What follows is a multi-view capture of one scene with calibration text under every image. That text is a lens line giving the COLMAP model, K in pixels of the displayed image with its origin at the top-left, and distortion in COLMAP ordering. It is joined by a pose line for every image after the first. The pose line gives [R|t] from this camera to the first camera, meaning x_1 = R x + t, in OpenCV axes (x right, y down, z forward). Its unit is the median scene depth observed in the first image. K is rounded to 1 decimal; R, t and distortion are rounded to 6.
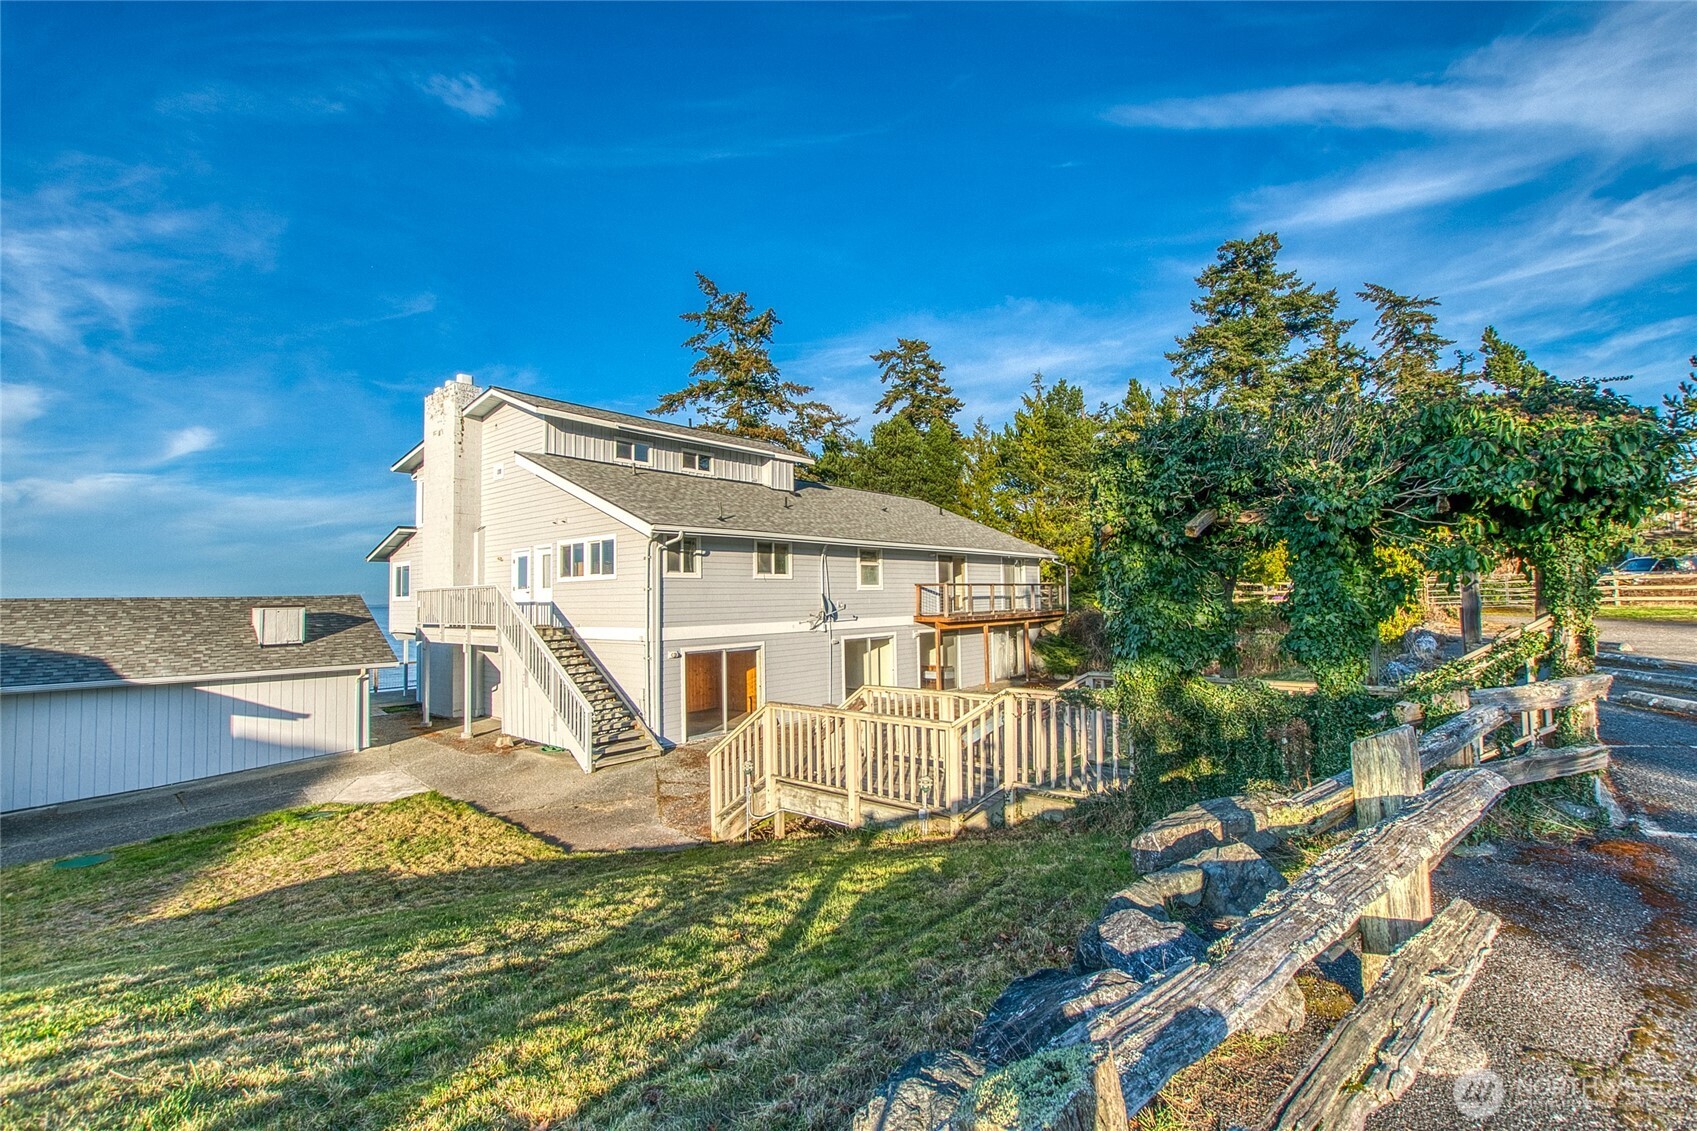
lens RADIAL K [[766.7, 0, 858.7], [0, 766.7, 569.7], [0, 0, 1]] dist [-0.010553, 0.000419]
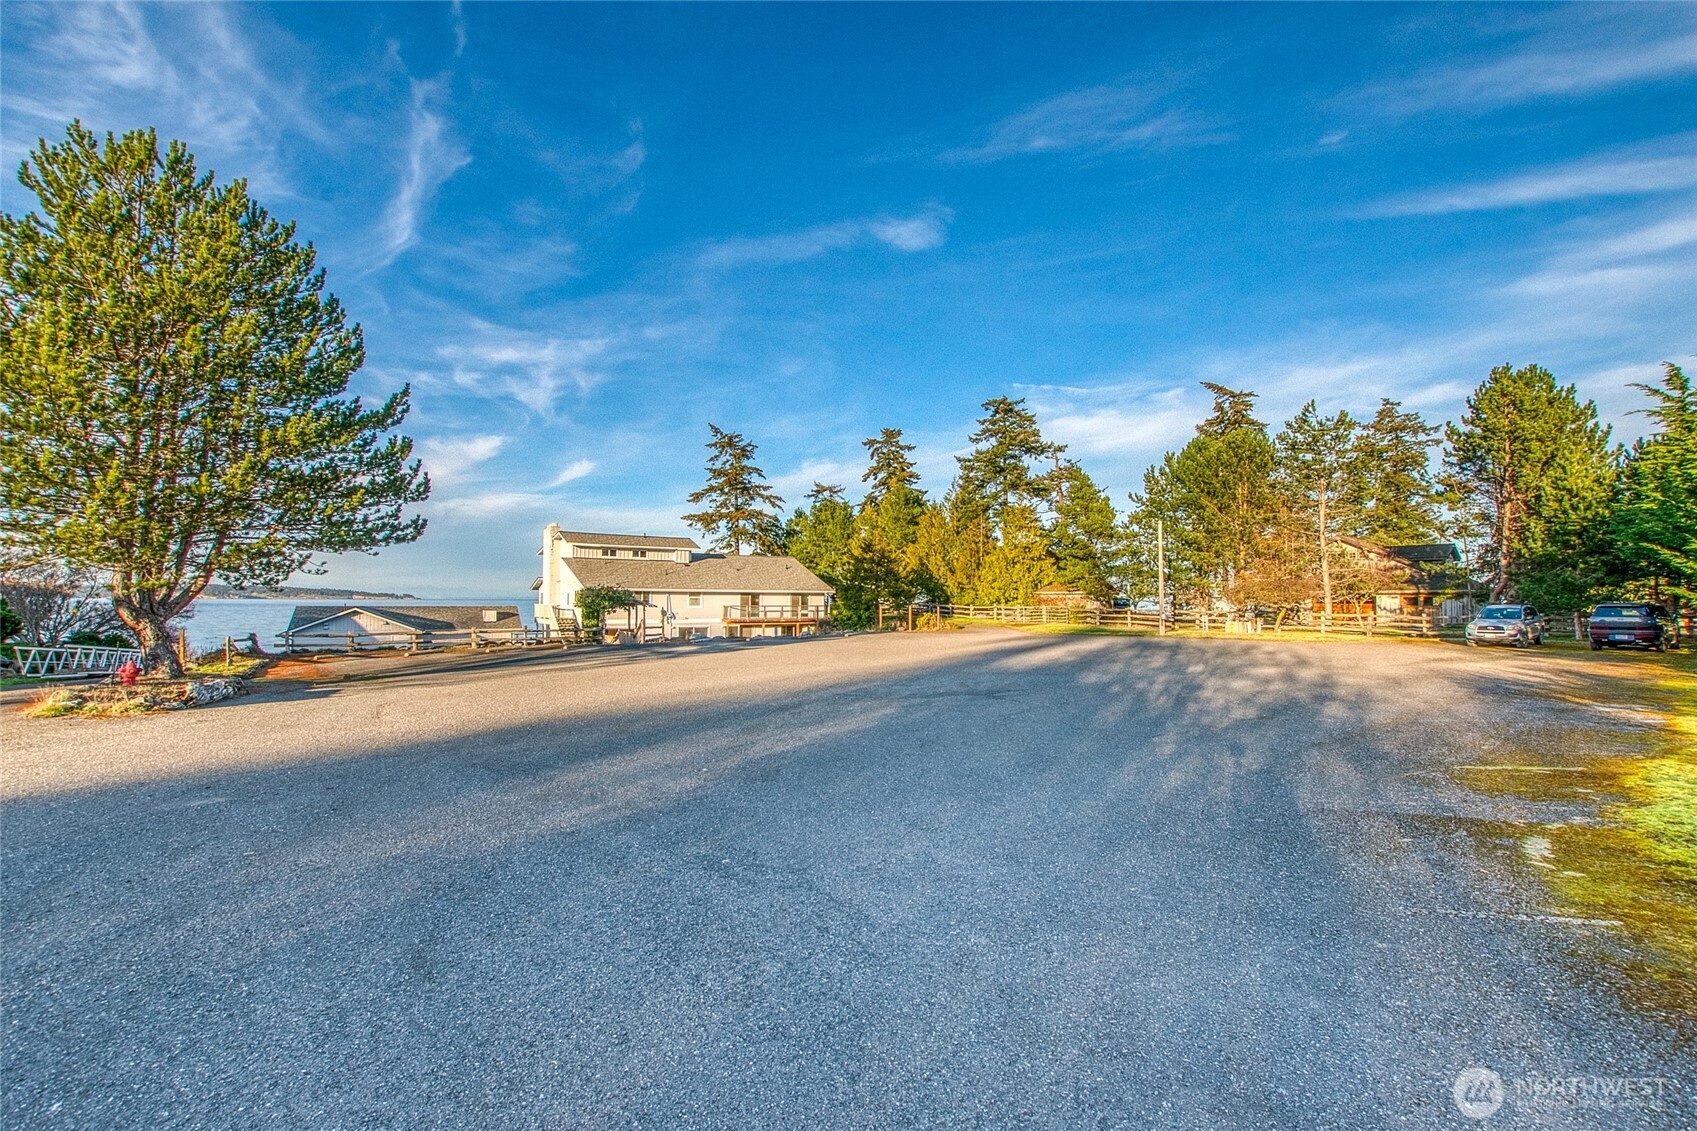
lens RADIAL K [[775.0, 0, 848.5], [0, 775.0, 565.5], [0, 0, 1]] dist [-0.001356, 0.000297]
pose [[0.966169, 0.007060, -0.257813, 1.032124], [-0.010091, 0.999895, -0.010437, -0.080704], [0.257712, 0.012685, 0.966139, -1.182324]]
